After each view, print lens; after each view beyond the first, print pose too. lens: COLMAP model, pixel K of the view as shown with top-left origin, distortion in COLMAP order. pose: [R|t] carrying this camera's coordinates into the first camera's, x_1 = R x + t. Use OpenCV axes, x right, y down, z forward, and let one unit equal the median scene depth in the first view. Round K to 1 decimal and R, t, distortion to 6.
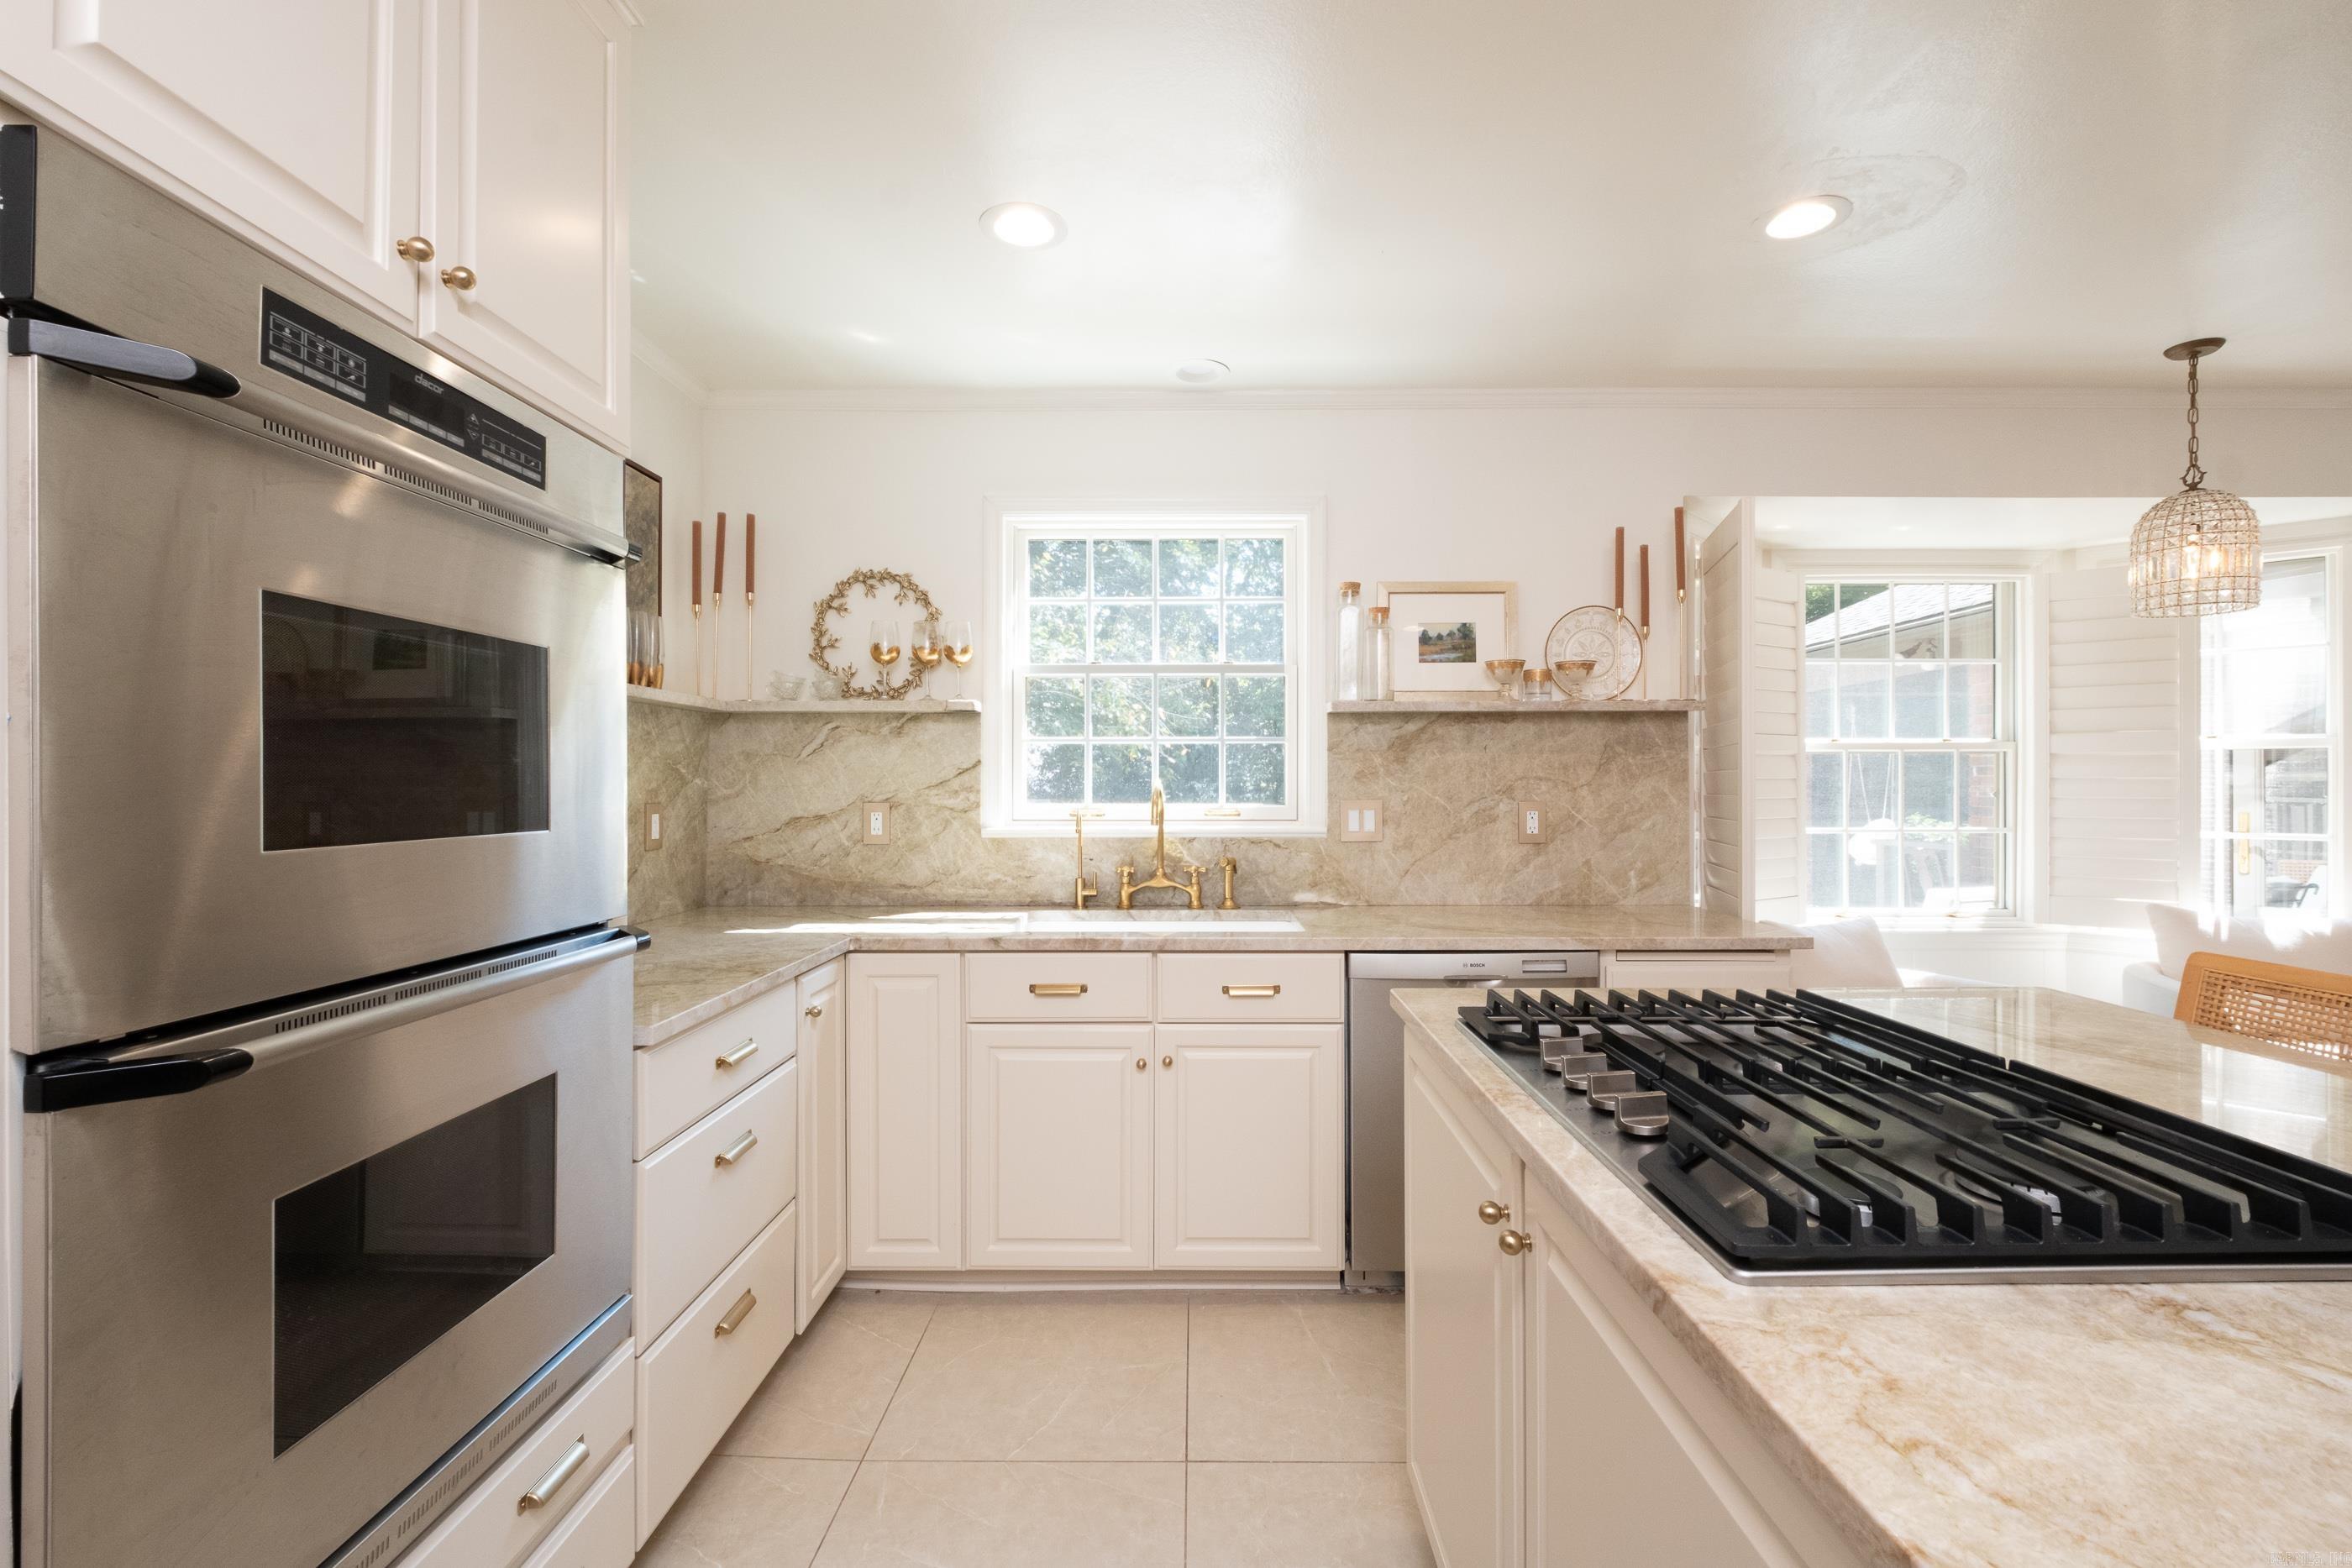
lens RADIAL K [[1021.4, 0, 1179.7], [0, 1021.4, 785.5], [0, 0, 1]] dist [0.014746, -0.000610]
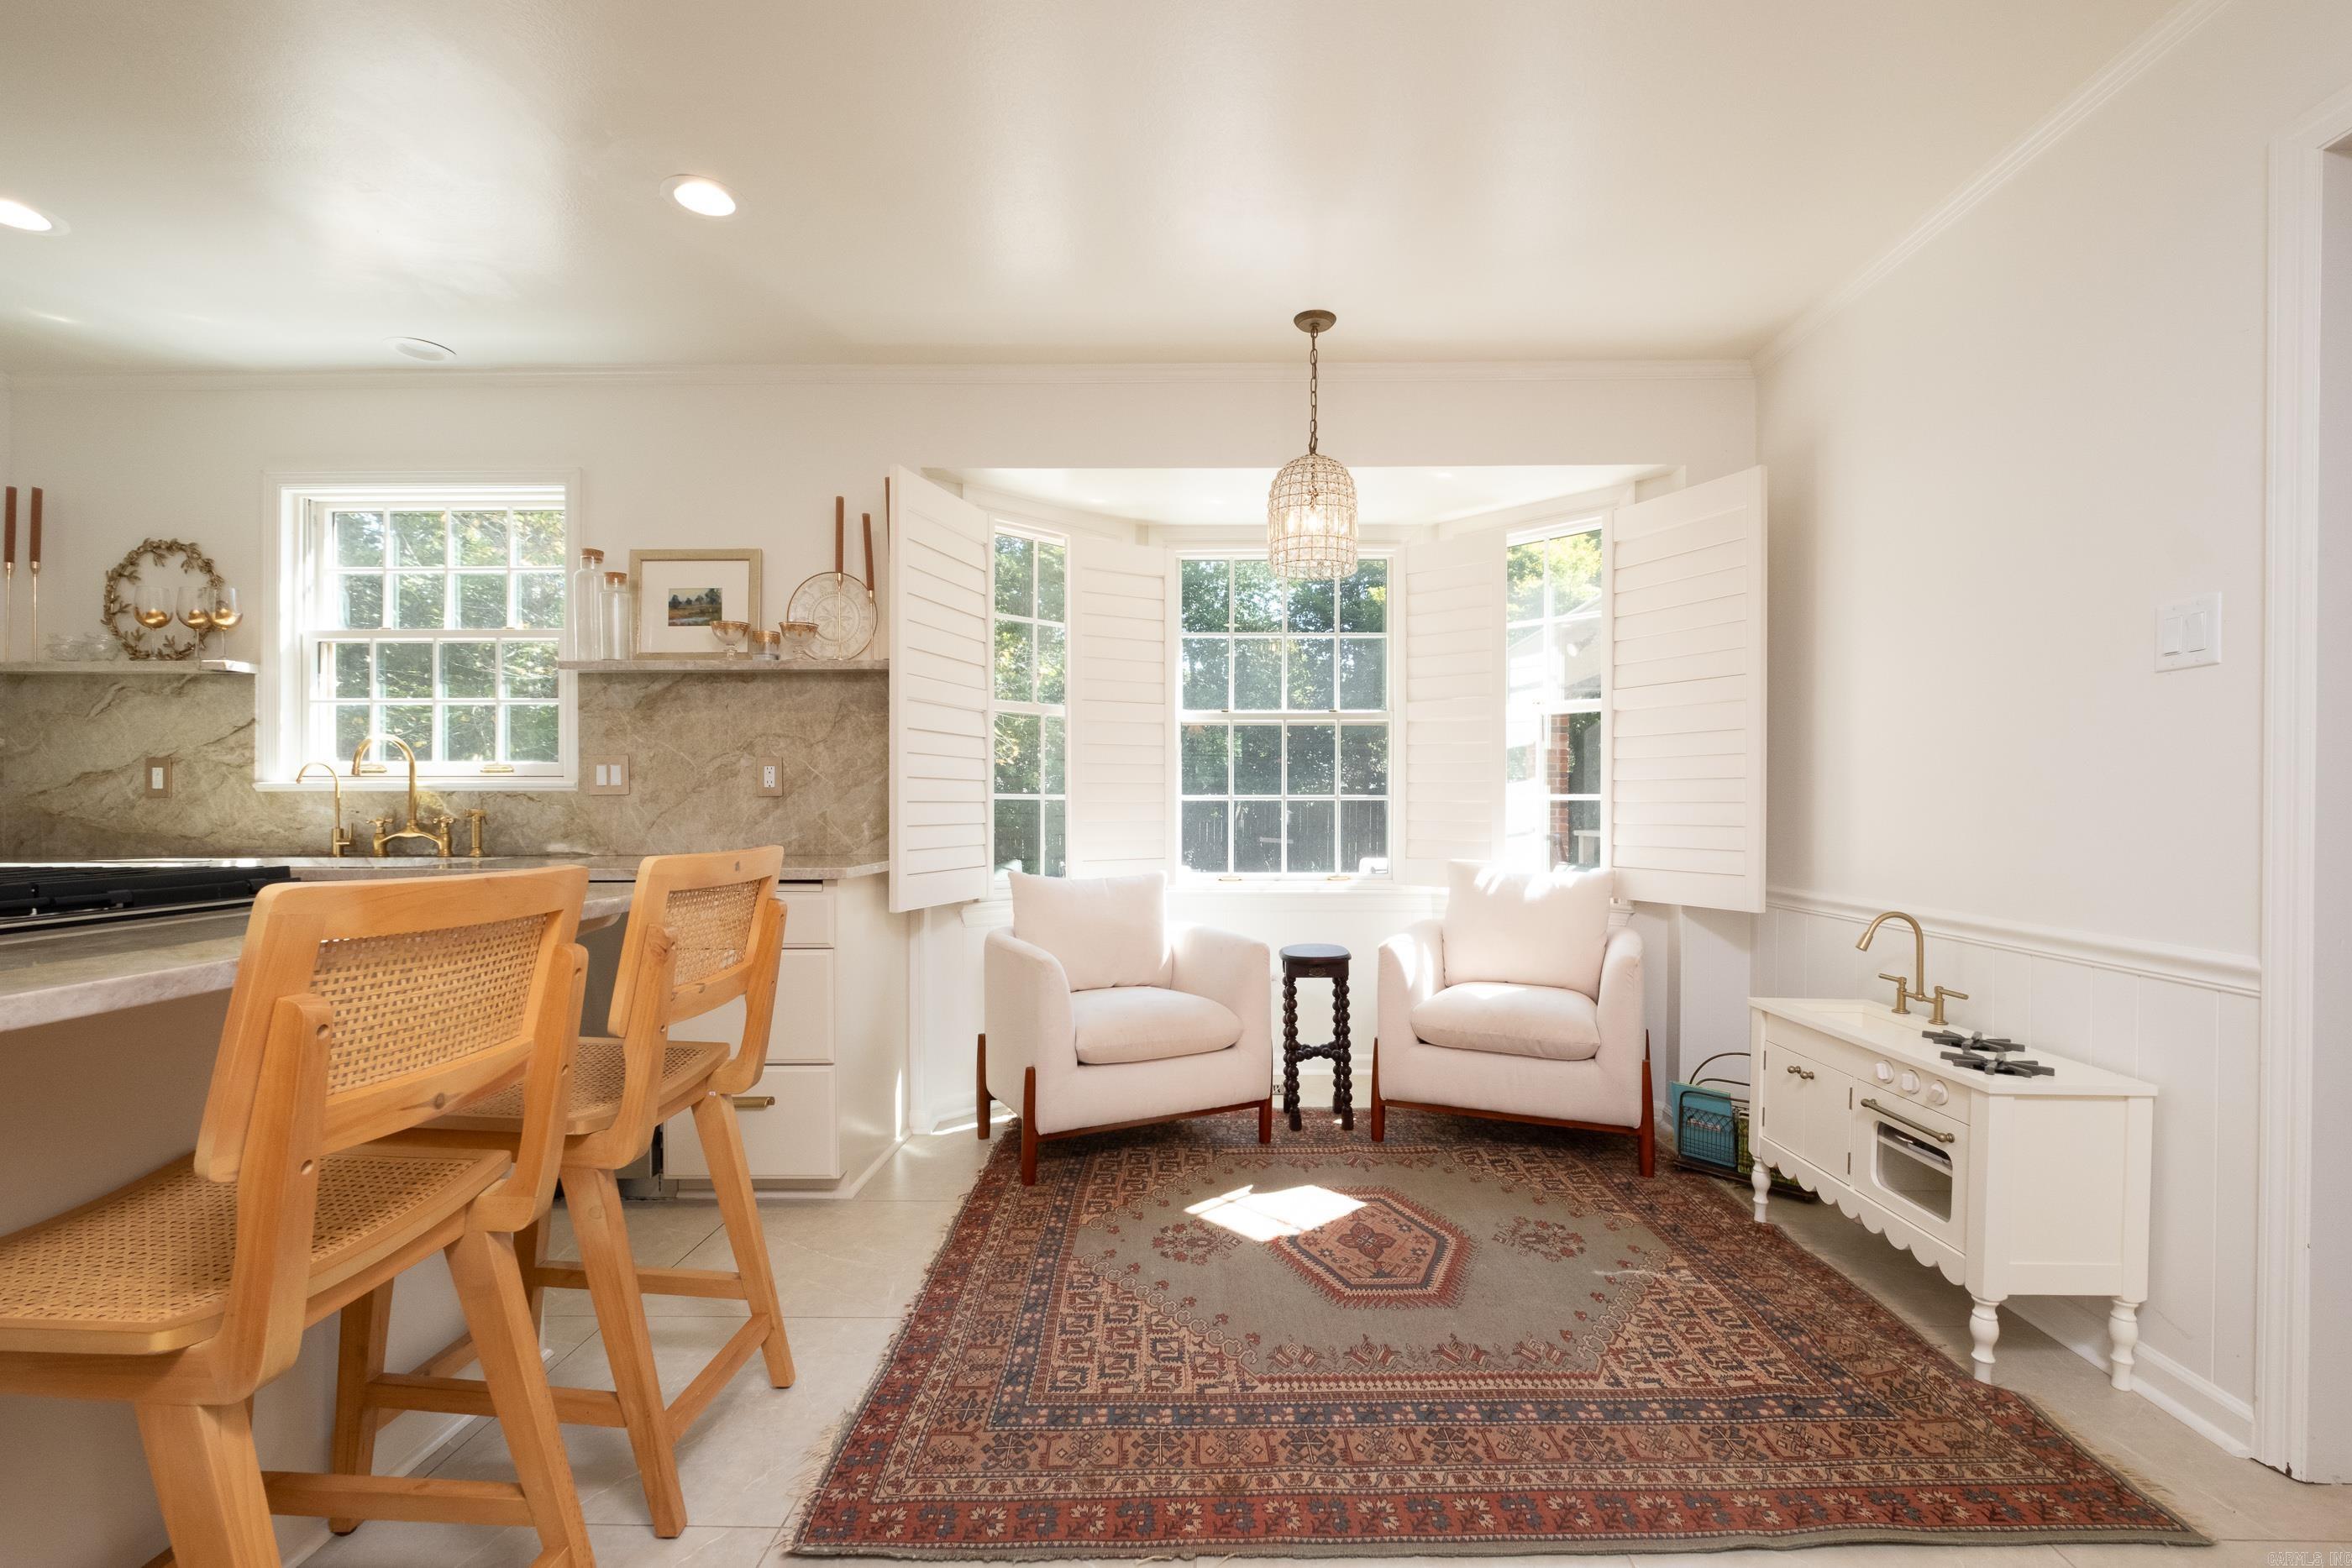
lens RADIAL K [[1021.4, 0, 1176.3], [0, 1021.4, 789.7], [0, 0, 1]] dist [0.014746, -0.000610]
pose [[0.999587, -0.000172, -0.028733, 0.793327], [0.000033, 0.999988, -0.004854, 0.054460], [0.028733, 0.004851, 0.999575, -0.045552]]
